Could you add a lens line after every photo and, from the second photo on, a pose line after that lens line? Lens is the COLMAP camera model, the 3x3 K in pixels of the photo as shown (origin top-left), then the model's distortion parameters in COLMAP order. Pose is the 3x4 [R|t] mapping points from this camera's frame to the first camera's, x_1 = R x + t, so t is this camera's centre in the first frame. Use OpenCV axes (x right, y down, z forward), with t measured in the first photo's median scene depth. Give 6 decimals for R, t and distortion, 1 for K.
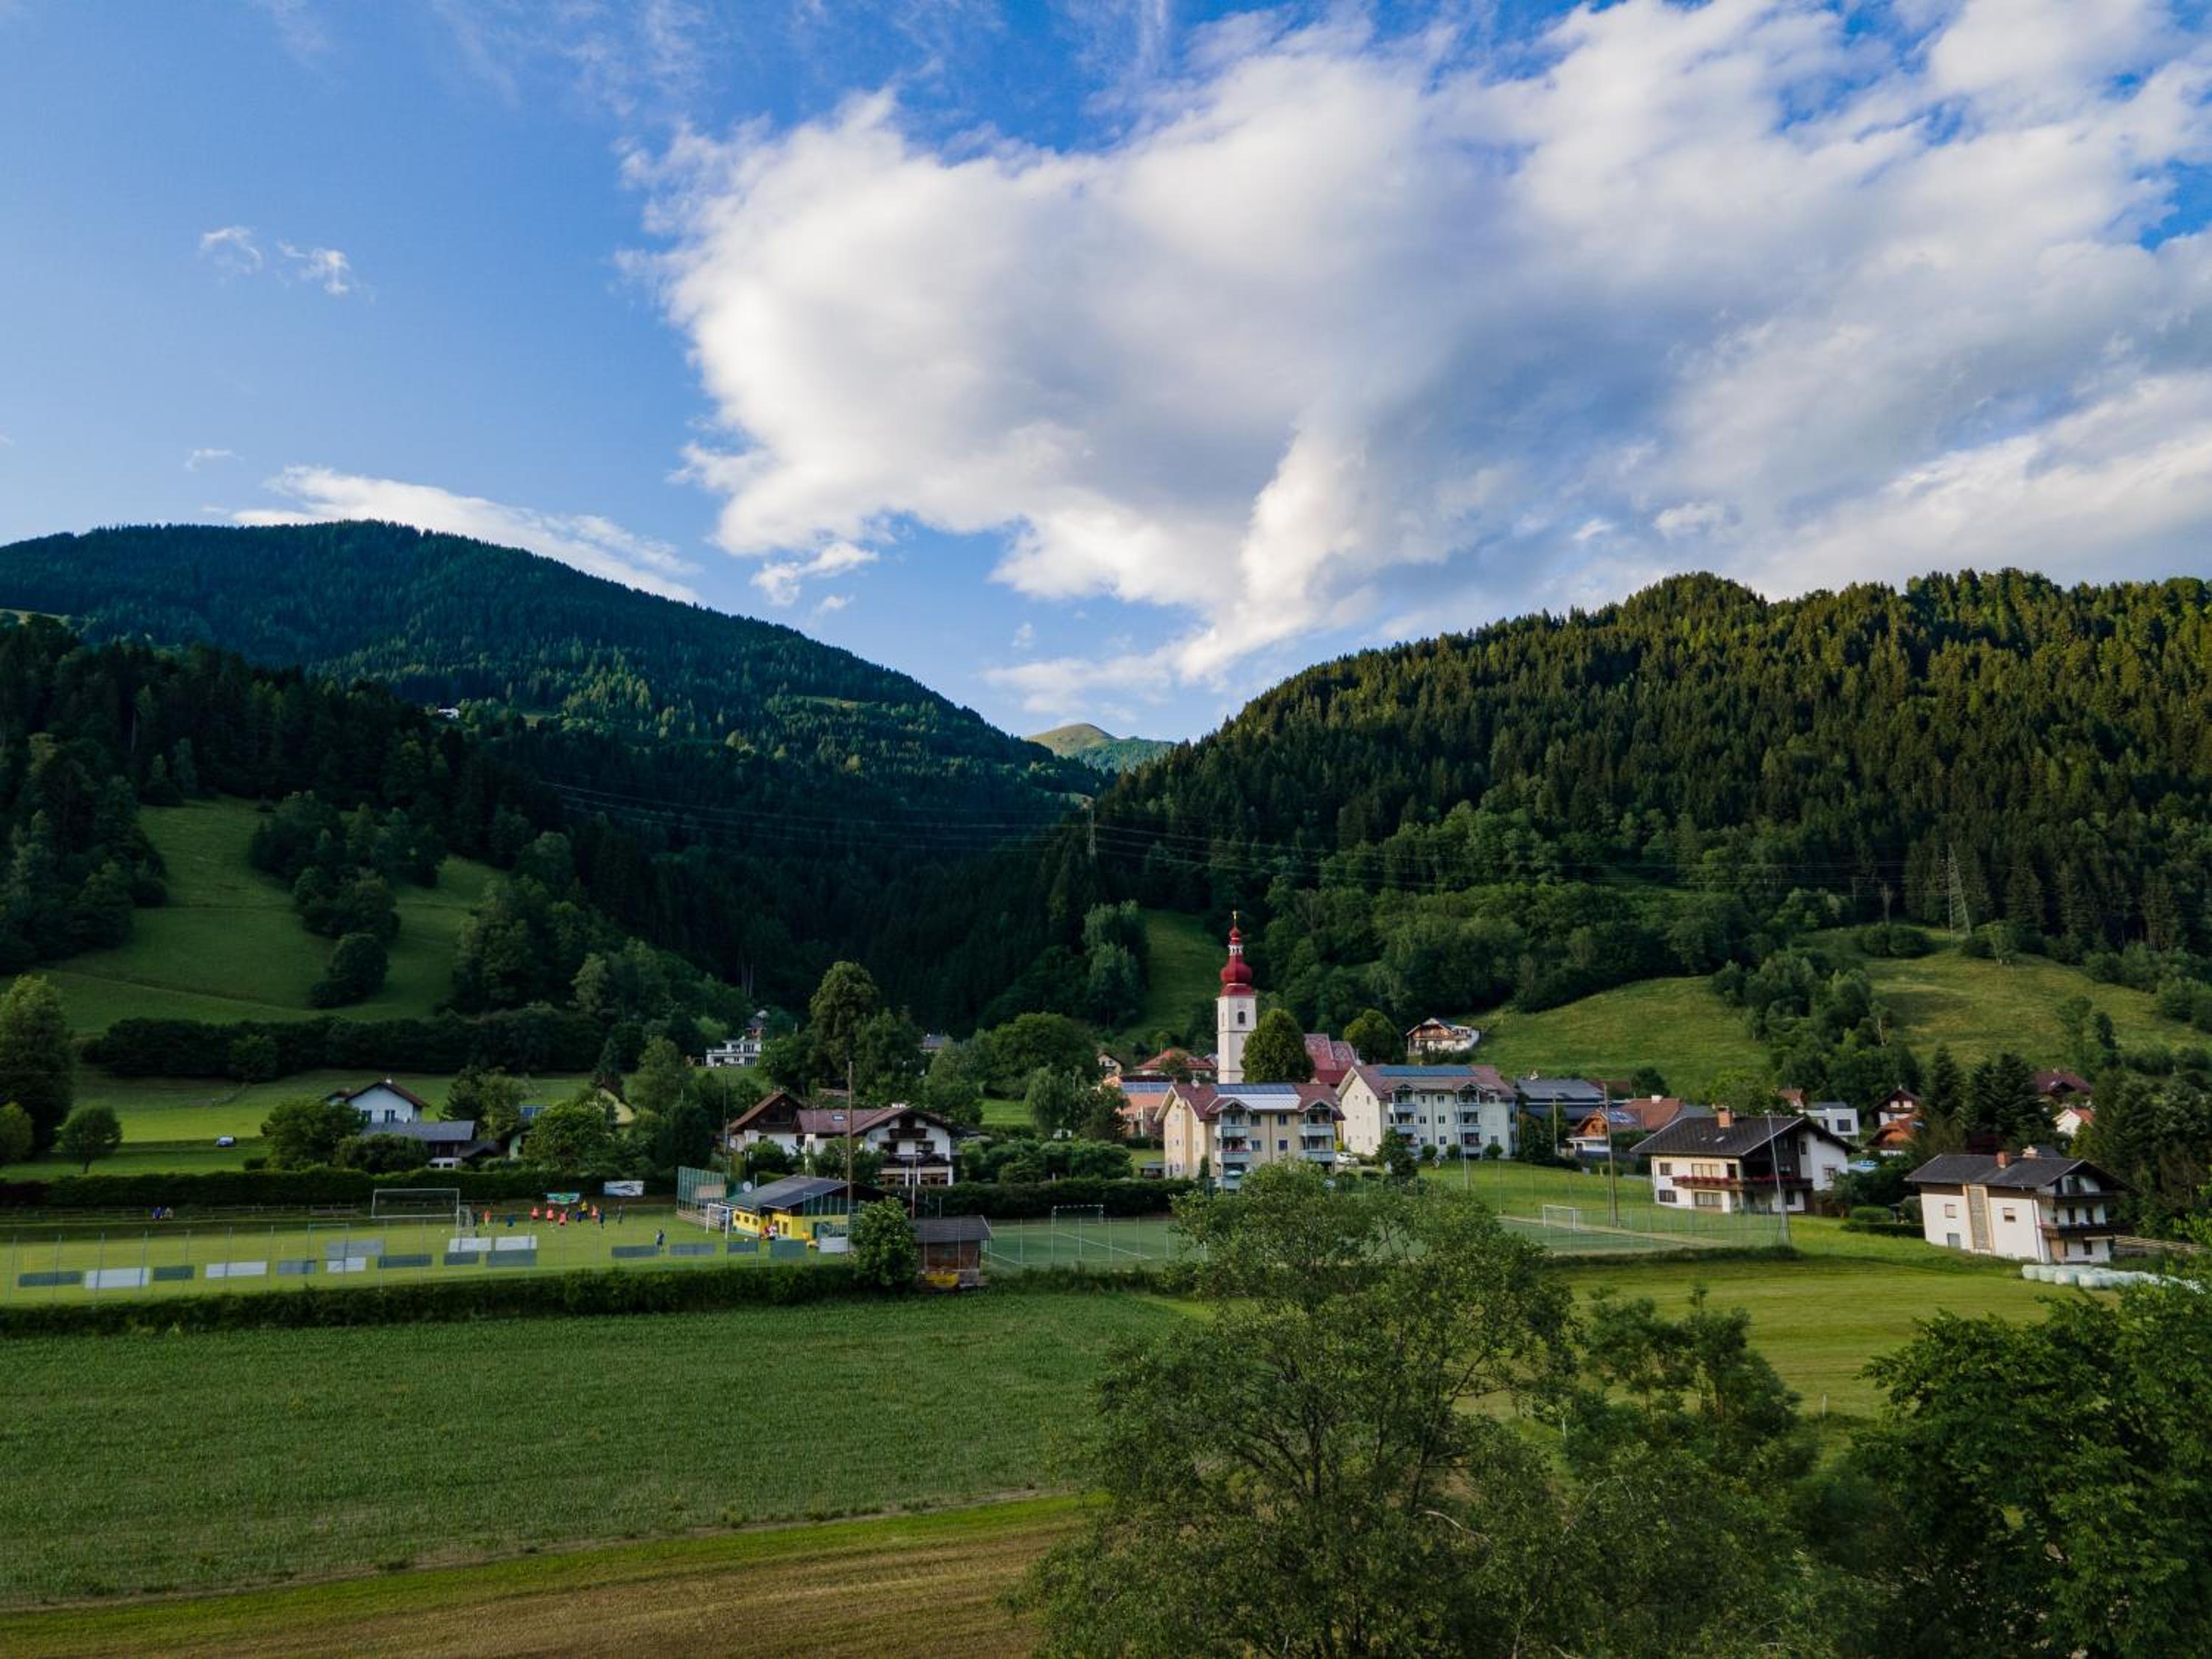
lens RADIAL K [[1597.6, 0, 1117.5], [0, 1597.6, 820.9], [0, 0, 1]] dist [0.025515, 0.034629]
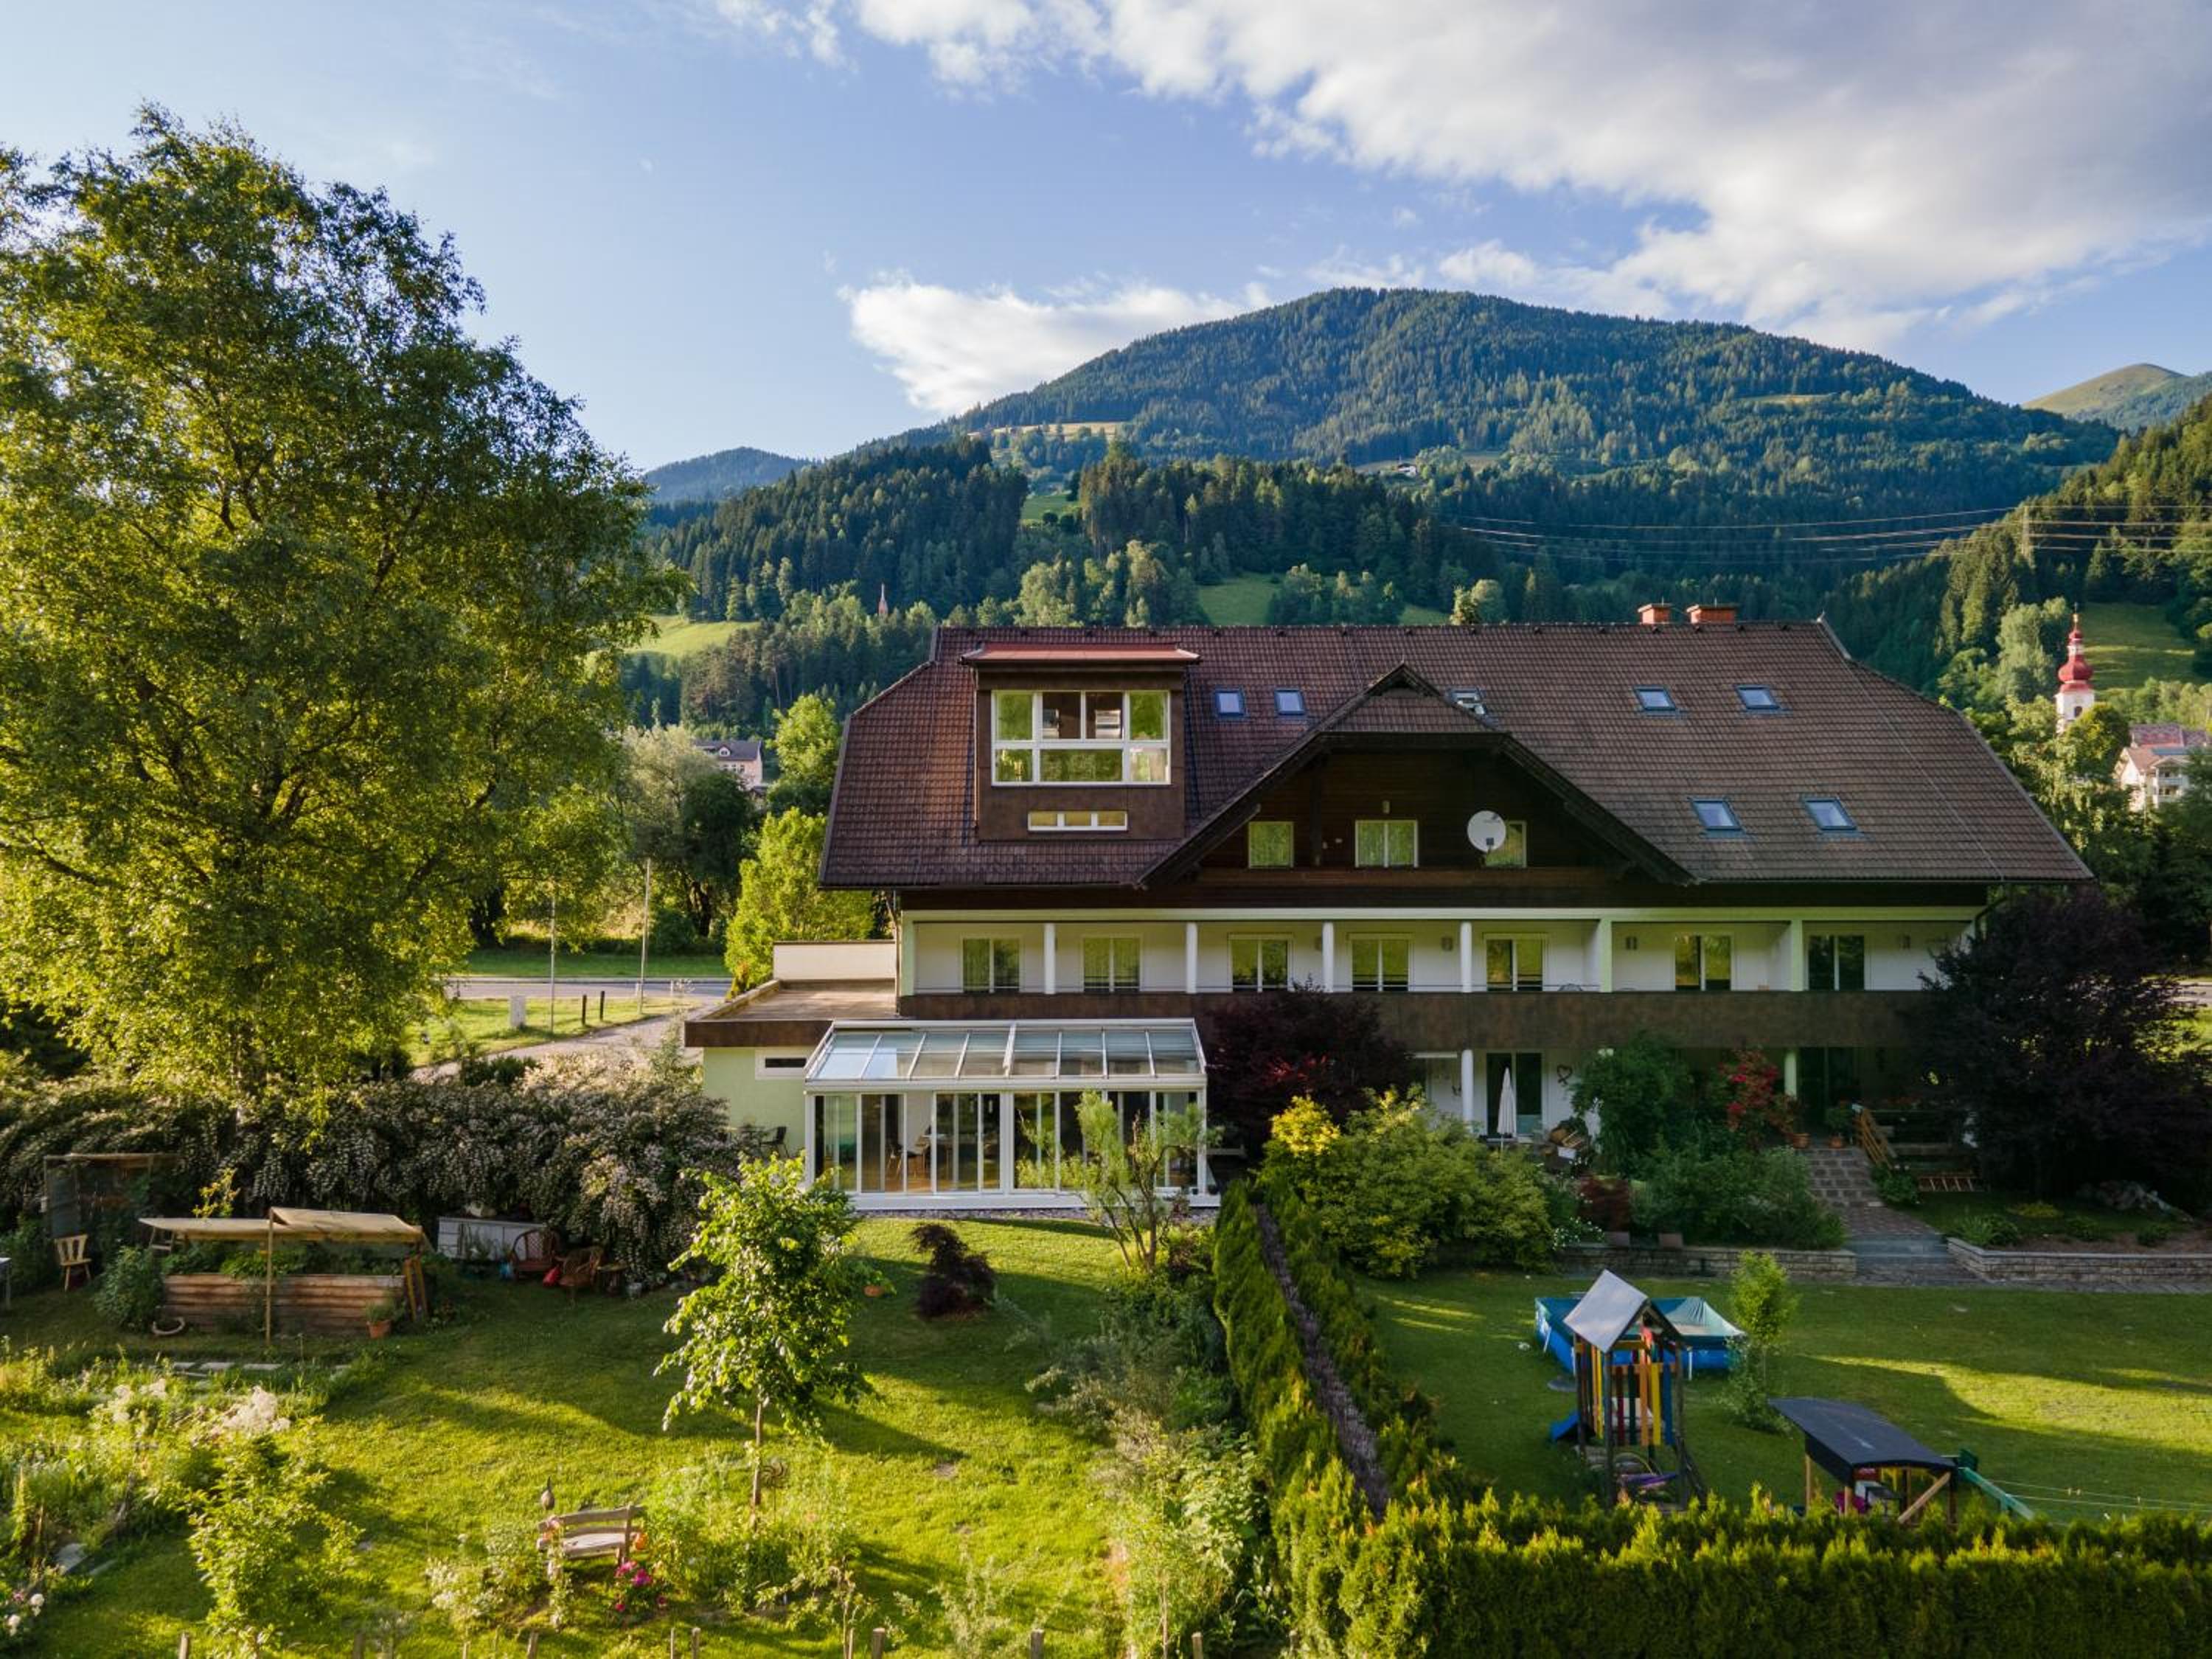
lens RADIAL K [[1597.6, 0, 1122.2], [0, 1597.6, 833.9], [0, 0, 1]] dist [0.025515, 0.034629]
pose [[0.833605, 0.004209, -0.552345, 0.079872], [0.096067, 0.983626, 0.152481, -0.014811], [0.543943, -0.180171, 0.819551, -0.156628]]
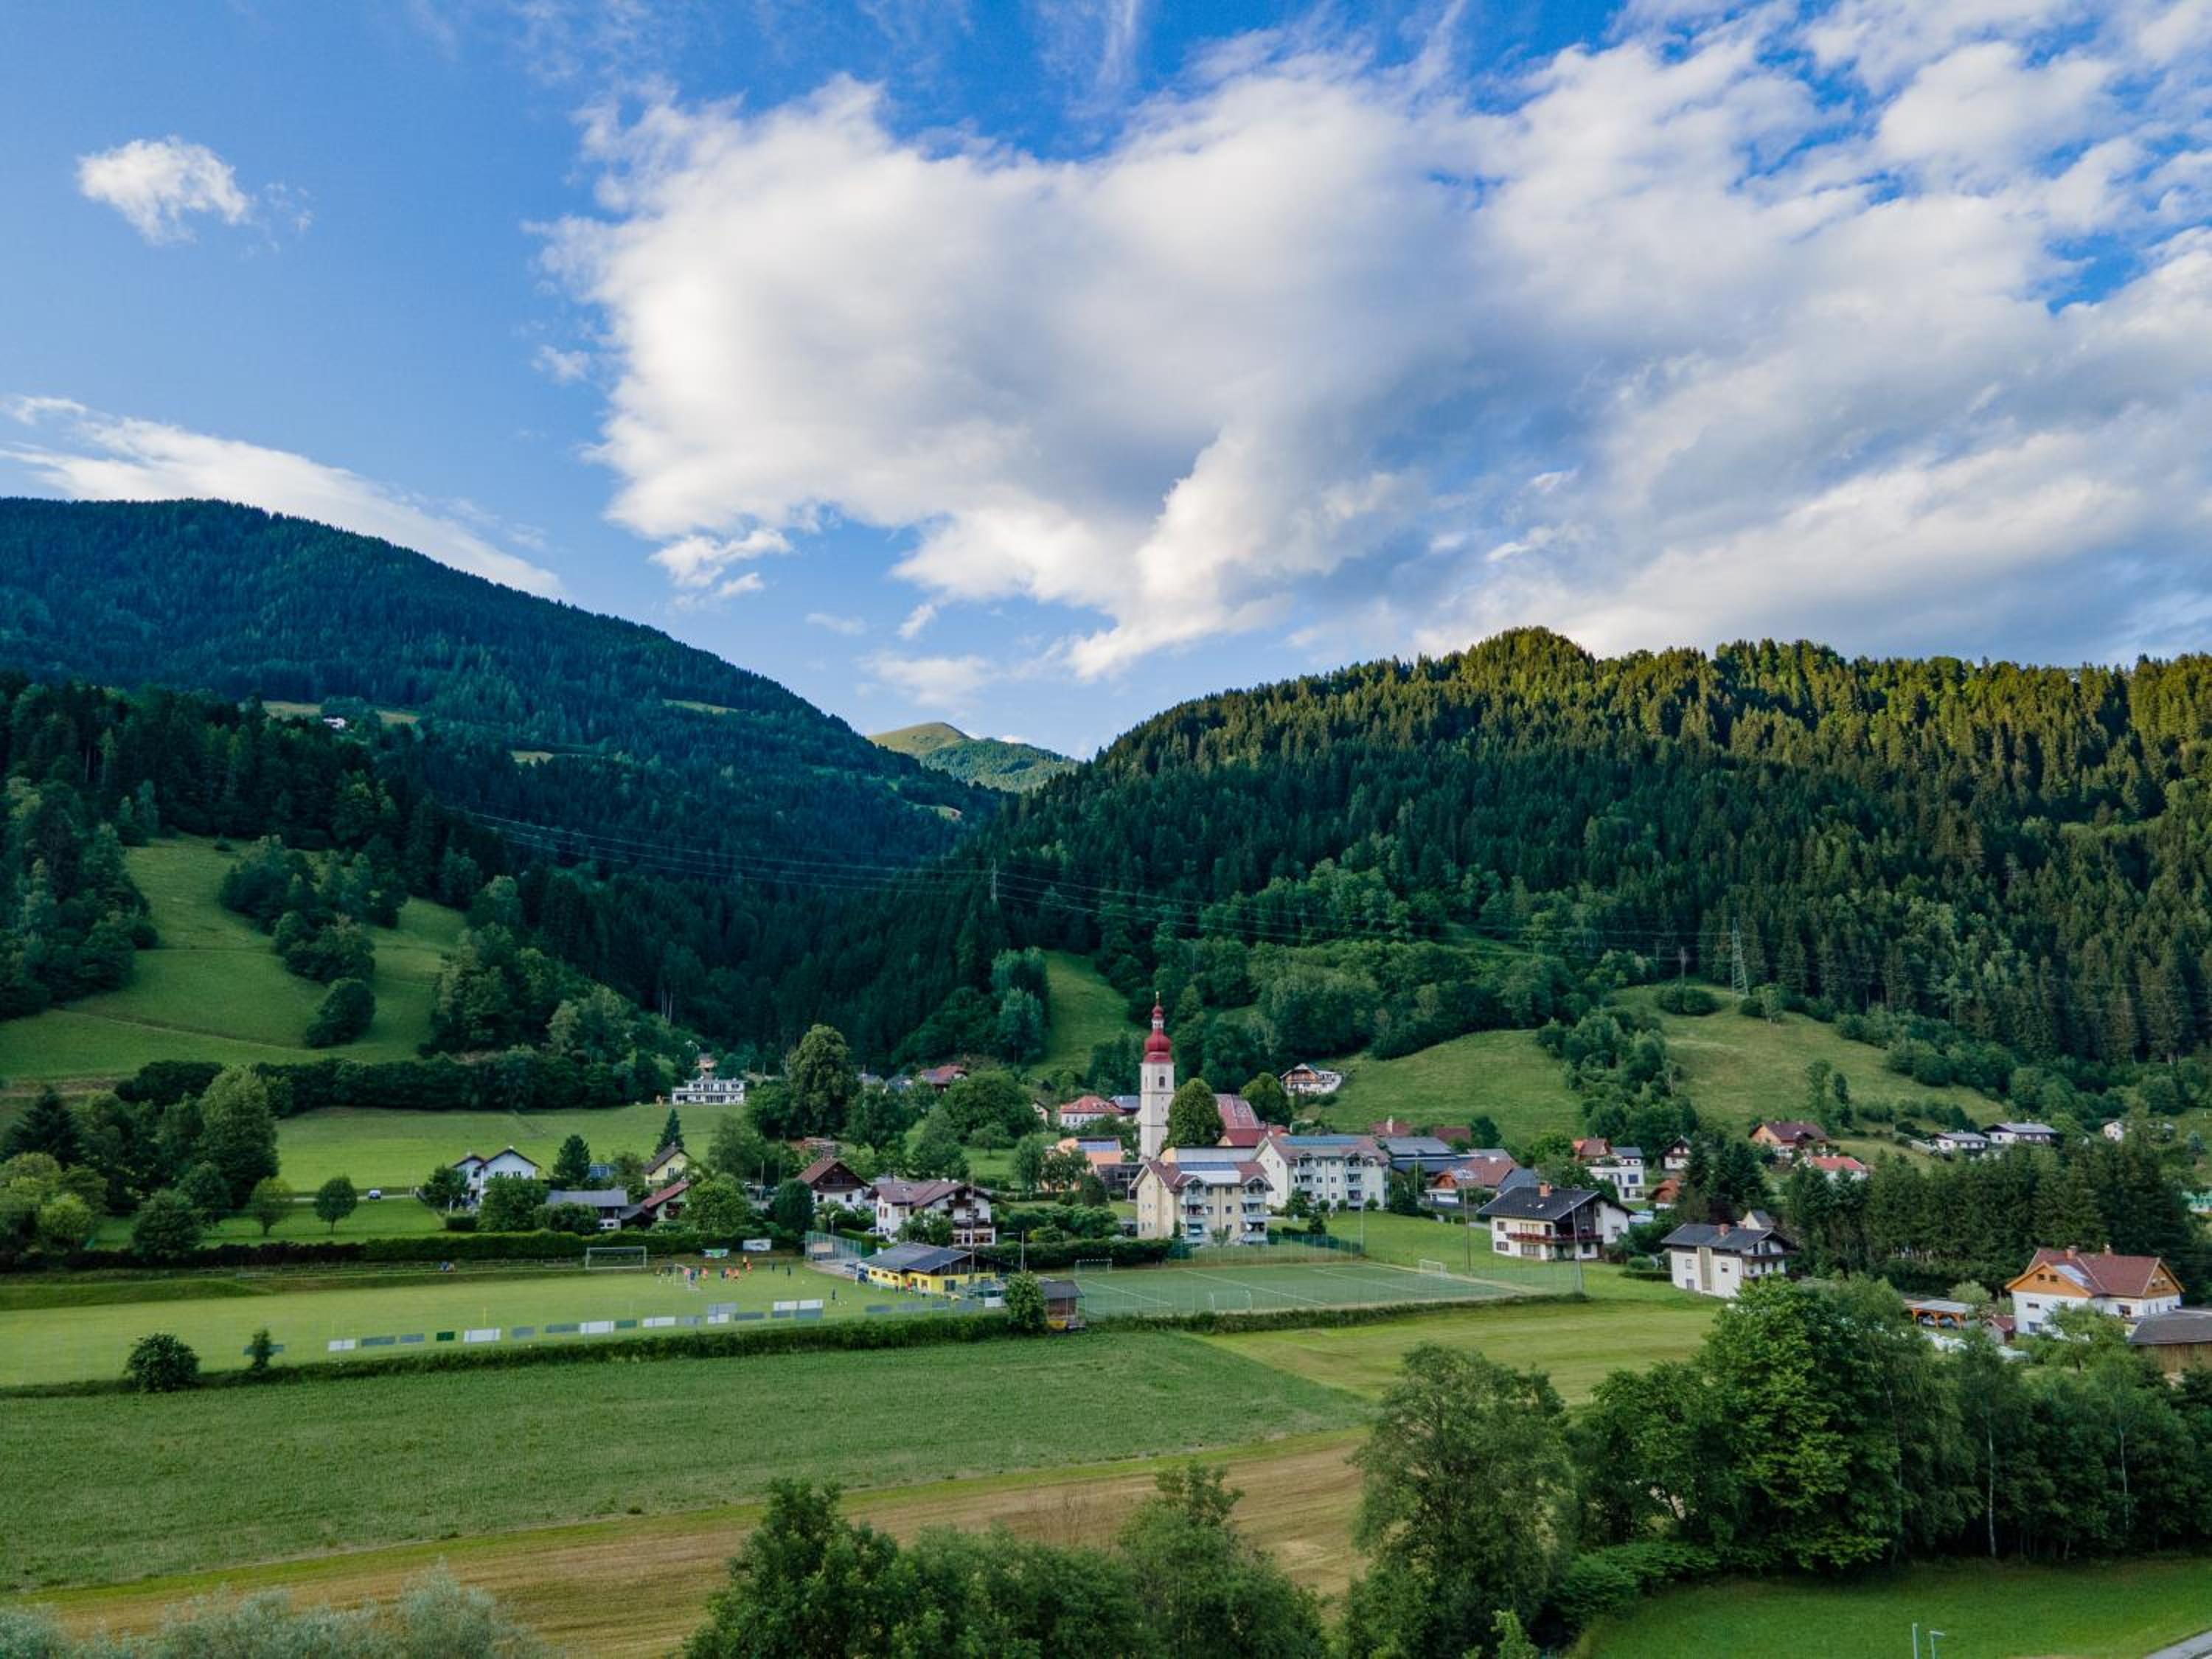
lens RADIAL K [[1597.6, 0, 1115.1], [0, 1597.6, 817.5], [0, 0, 1]] dist [0.025515, 0.034629]
pose [[0.995112, 0.027075, 0.094971, -0.043366], [-0.027215, 0.999630, 0.000177, -0.042346], [-0.094931, -0.002761, 0.995480, -0.113702]]
